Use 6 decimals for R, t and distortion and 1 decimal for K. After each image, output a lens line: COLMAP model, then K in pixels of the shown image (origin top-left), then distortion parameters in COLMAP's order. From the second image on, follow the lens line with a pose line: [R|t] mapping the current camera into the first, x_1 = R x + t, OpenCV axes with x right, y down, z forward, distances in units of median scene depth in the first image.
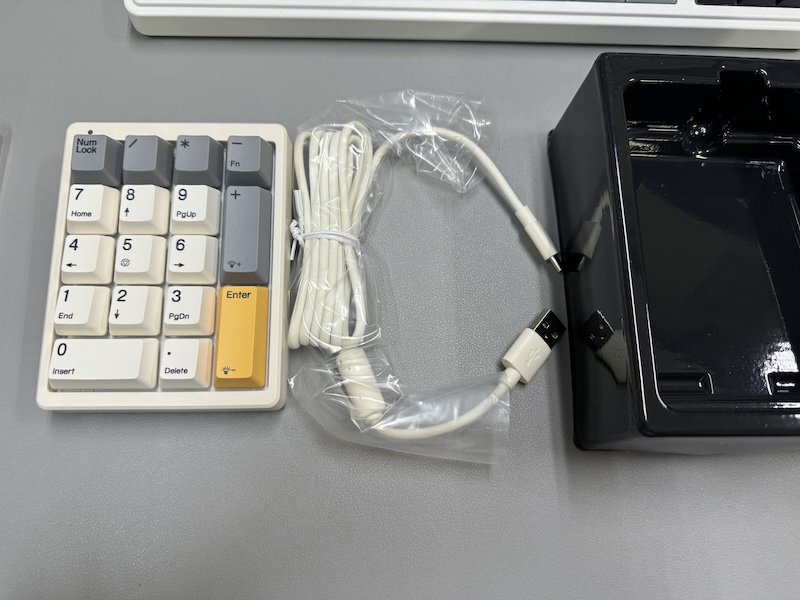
lens RADIAL K [[553.6, 0, 399.6], [0, 553.6, 283.3], [0, 0, 1]] dist [0.069957, -0.151987]
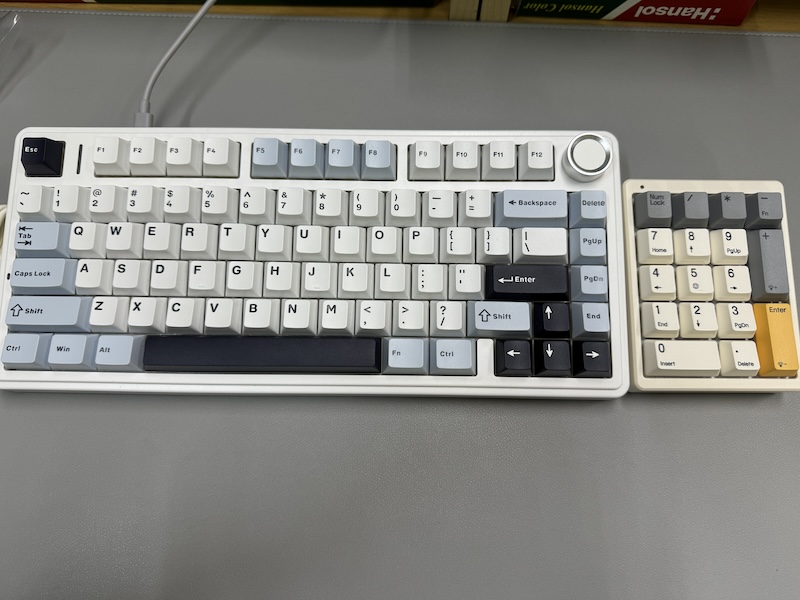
lens RADIAL K [[546.1, 0, 400.0], [0, 546.1, 300.0], [0, 0, 1]] dist [0.089306, -0.144401]
pose [[0.998756, 0.010267, -0.048799, -1.146064], [-0.007757, 0.998651, 0.051352, -0.066573], [0.049260, -0.050909, 0.997488, -0.410596]]
